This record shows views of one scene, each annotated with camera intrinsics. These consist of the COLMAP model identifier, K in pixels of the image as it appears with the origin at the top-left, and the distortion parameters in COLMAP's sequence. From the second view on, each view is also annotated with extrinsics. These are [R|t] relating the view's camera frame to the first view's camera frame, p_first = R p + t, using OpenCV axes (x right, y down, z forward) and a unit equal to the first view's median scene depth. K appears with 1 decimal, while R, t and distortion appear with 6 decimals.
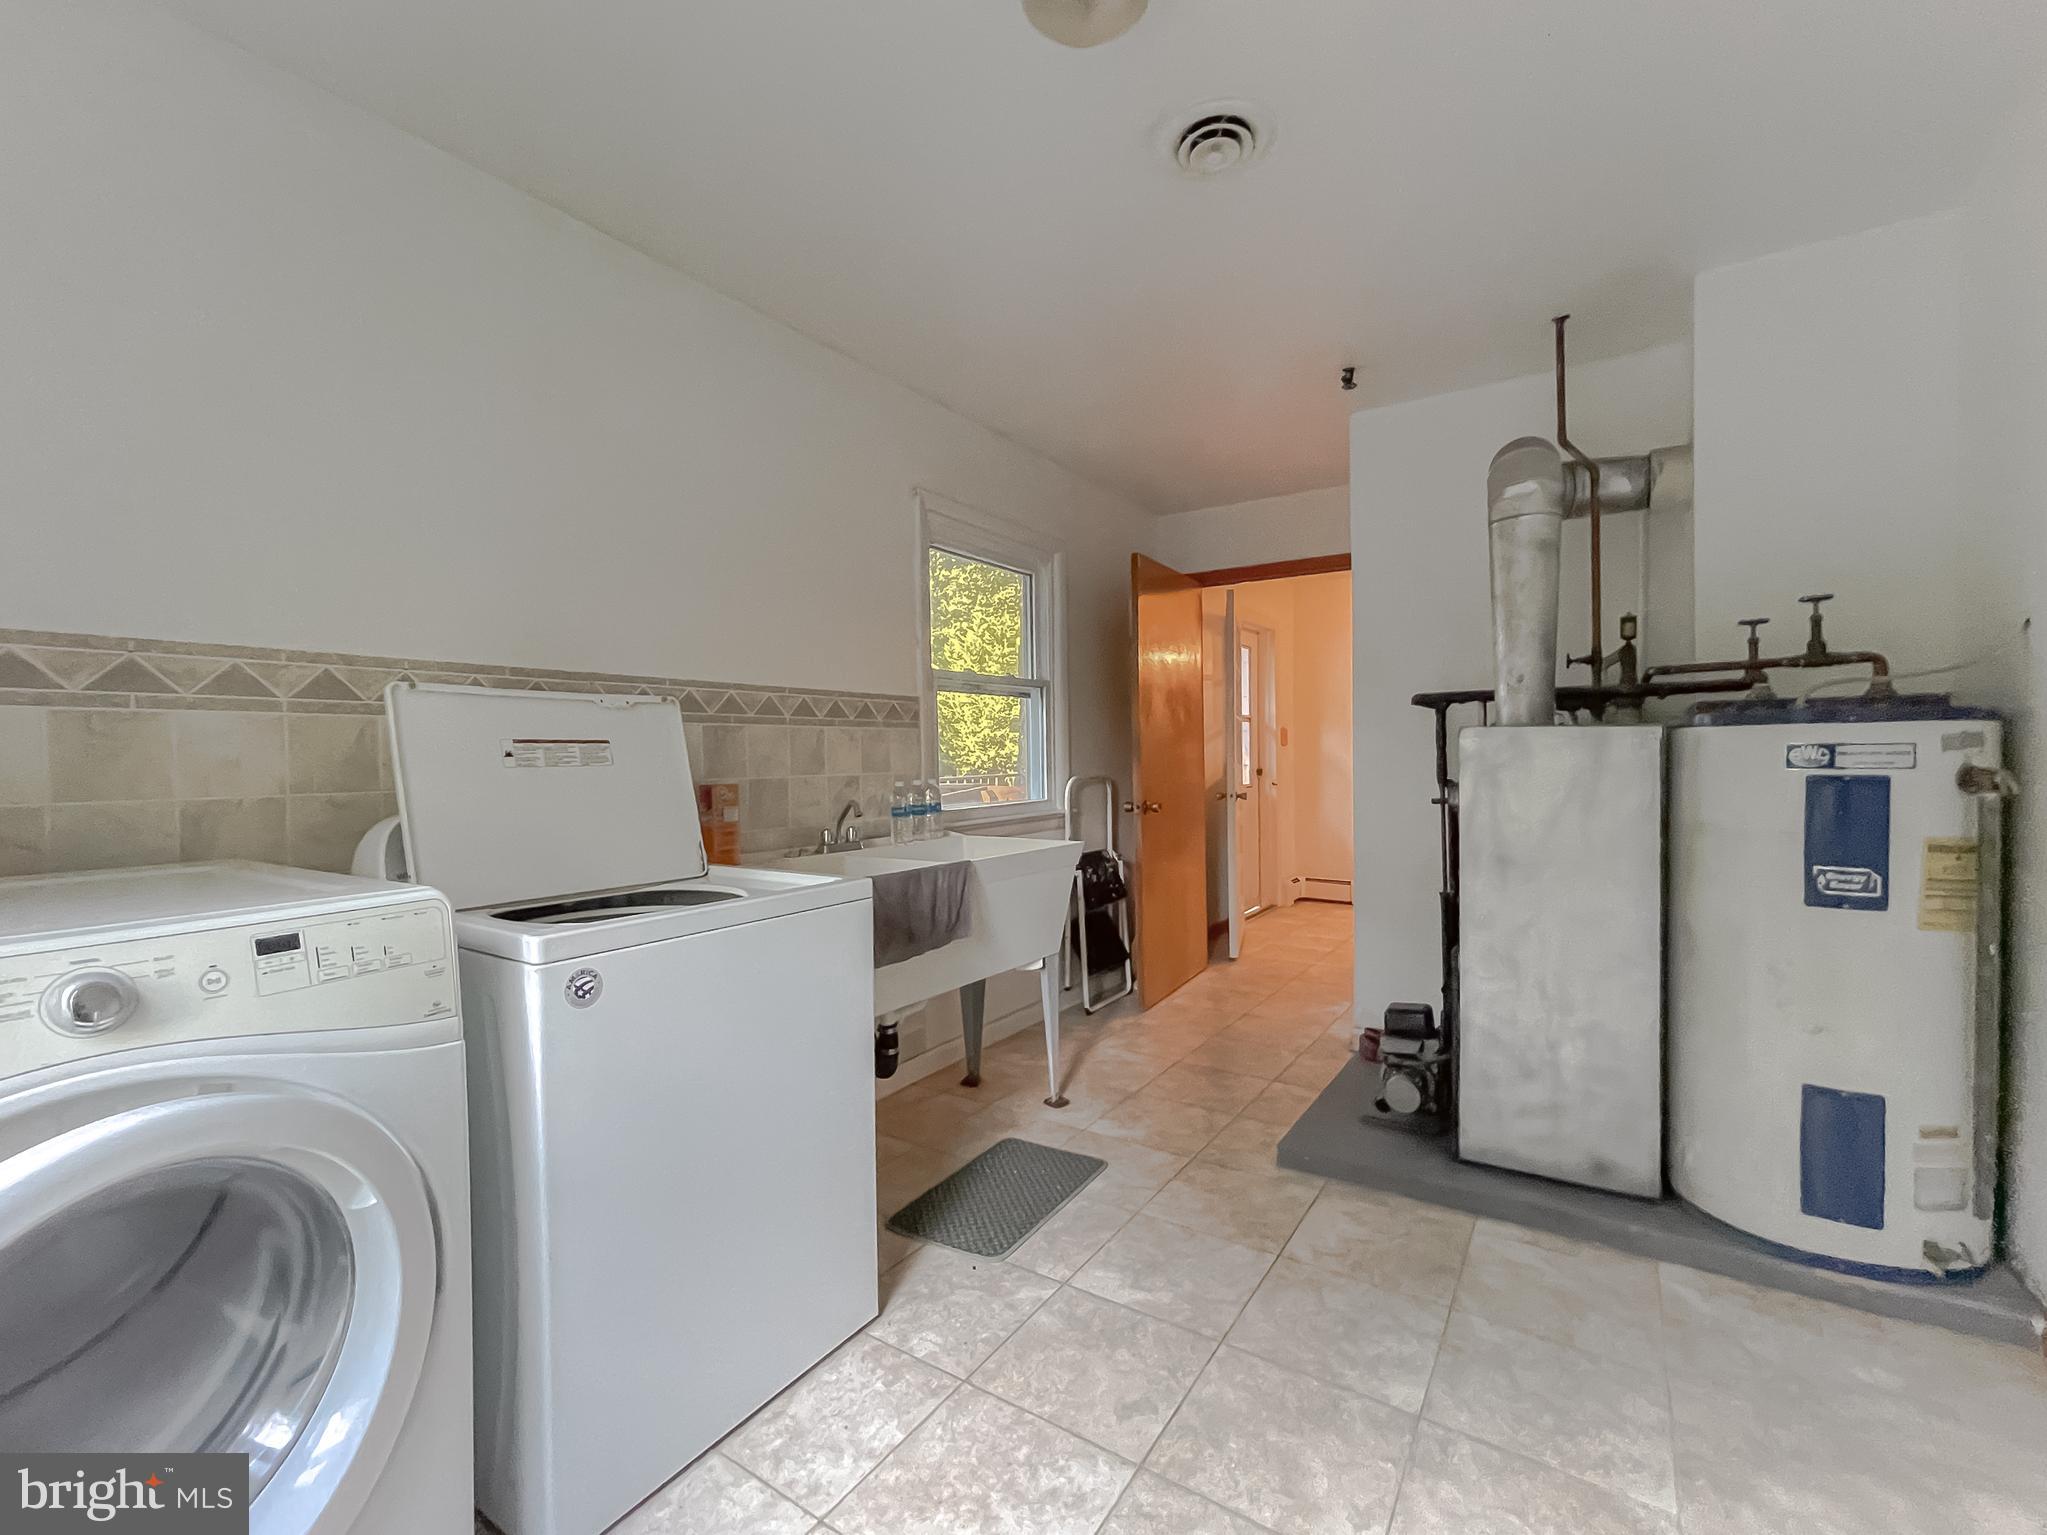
lens RADIAL K [[877.6, 0, 1020.2], [0, 877.6, 774.6], [0, 0, 1]] dist [-0.001677, -0.000305]
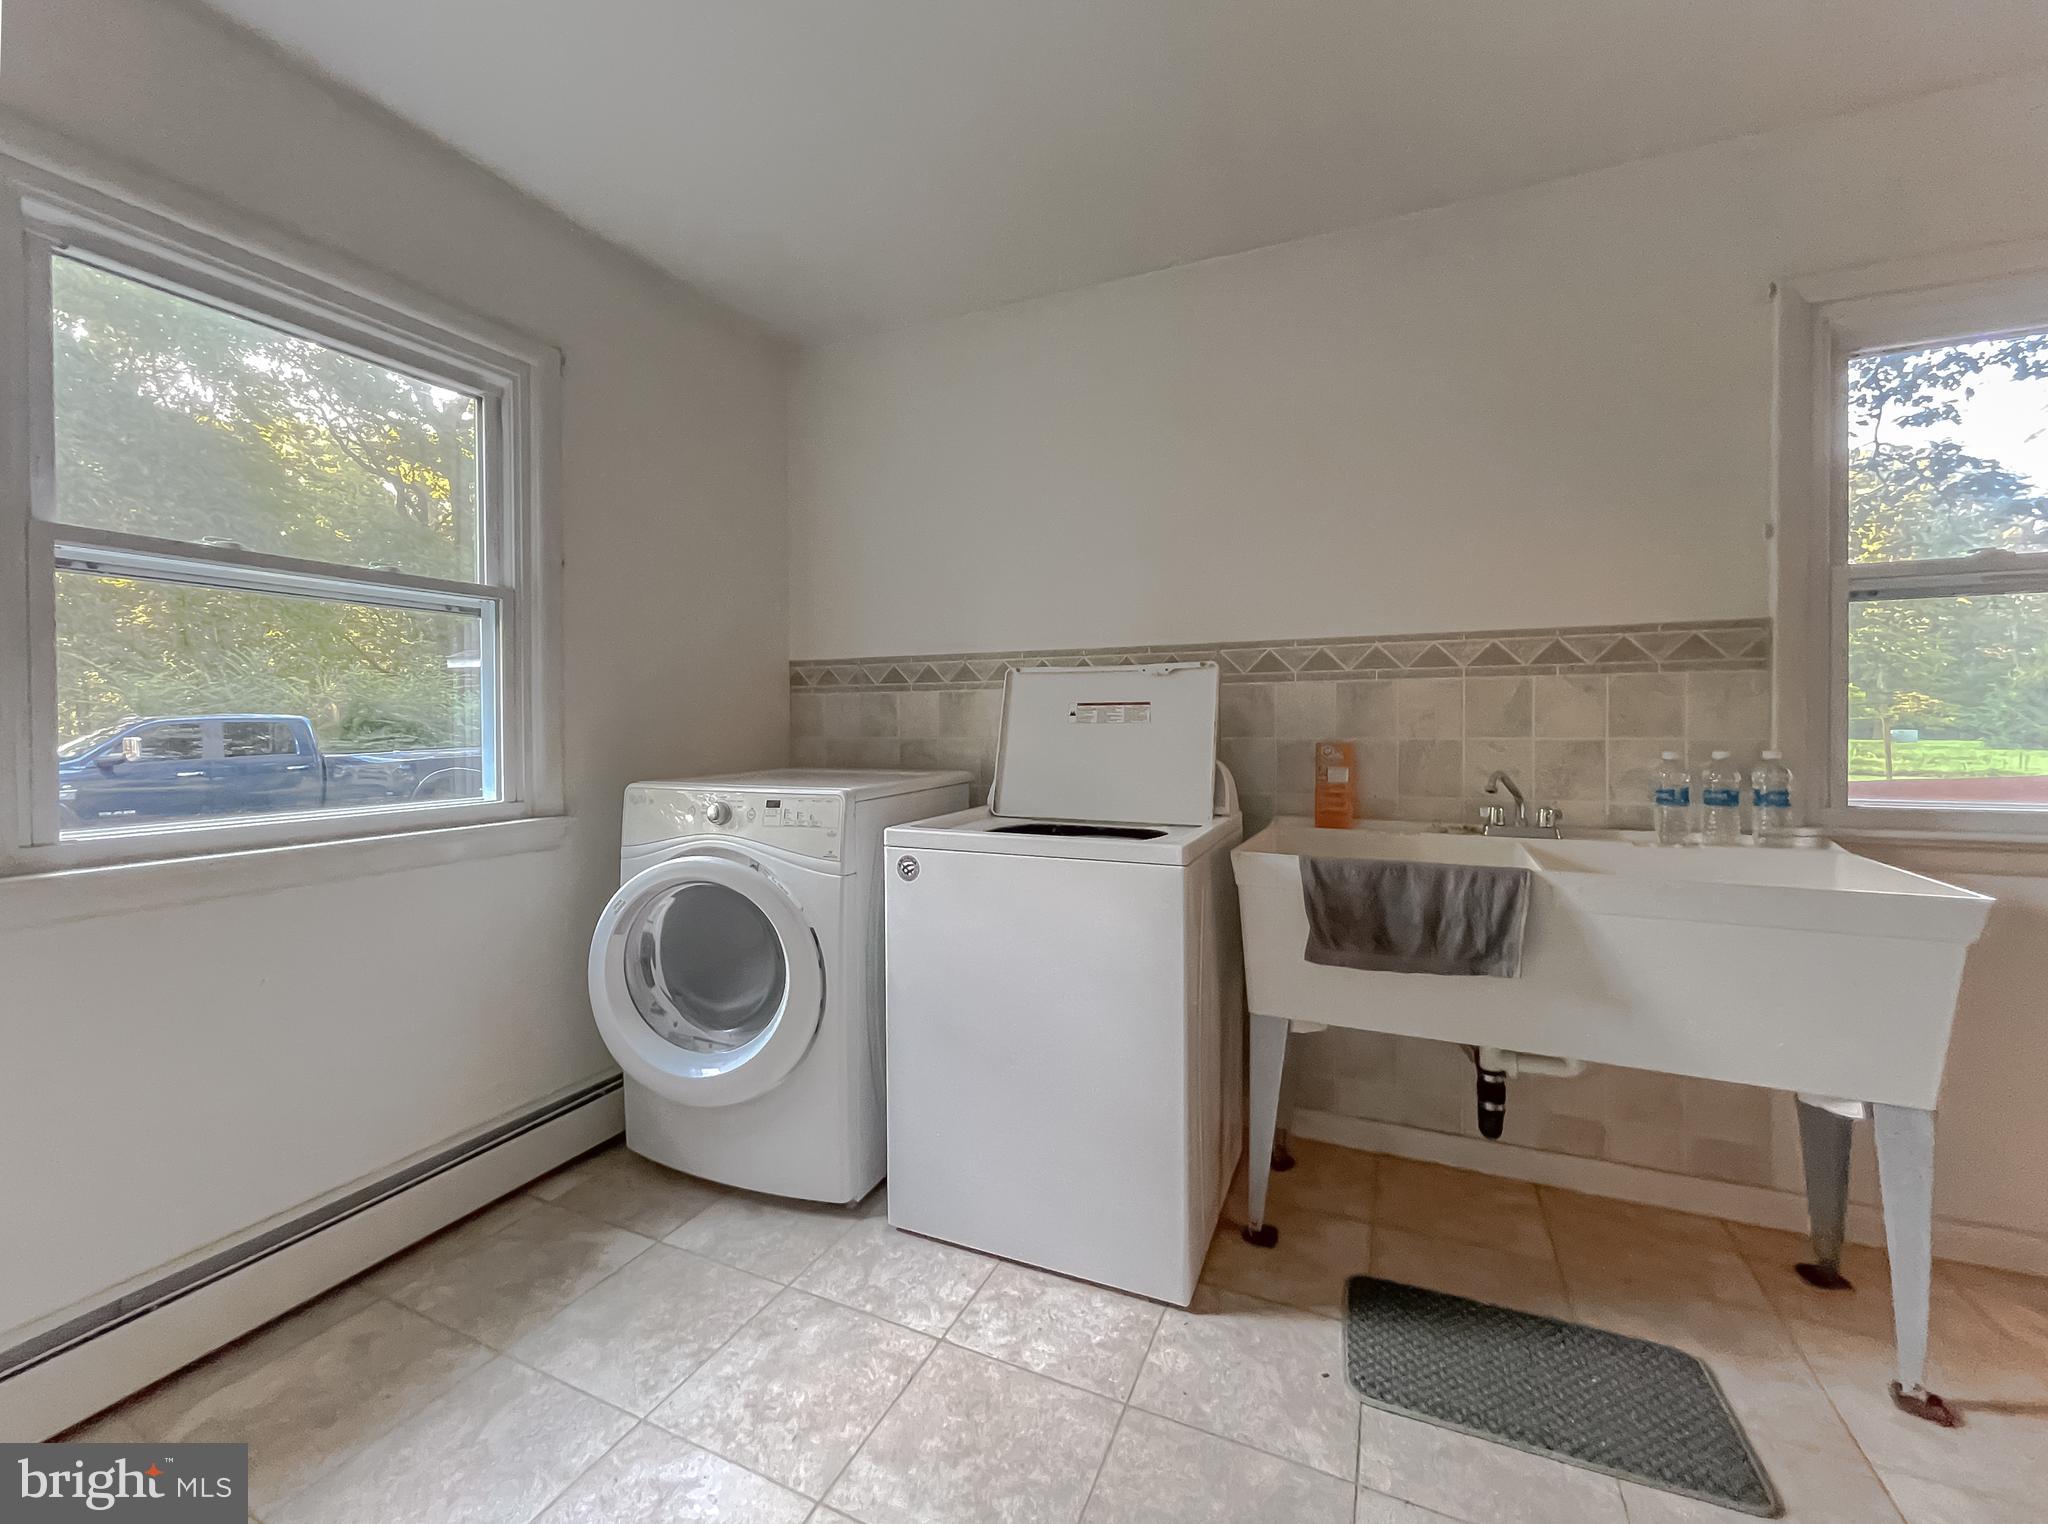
lens RADIAL K [[839.0, 0, 1027.8], [0, 839.0, 761.4], [0, 0, 1]] dist [0.000096, 0.000373]
pose [[0.168897, 0.051934, -0.984265, 0.555178], [-0.019668, 0.998590, 0.049315, -0.009431], [0.985437, 0.011029, 0.169680, 0.560074]]
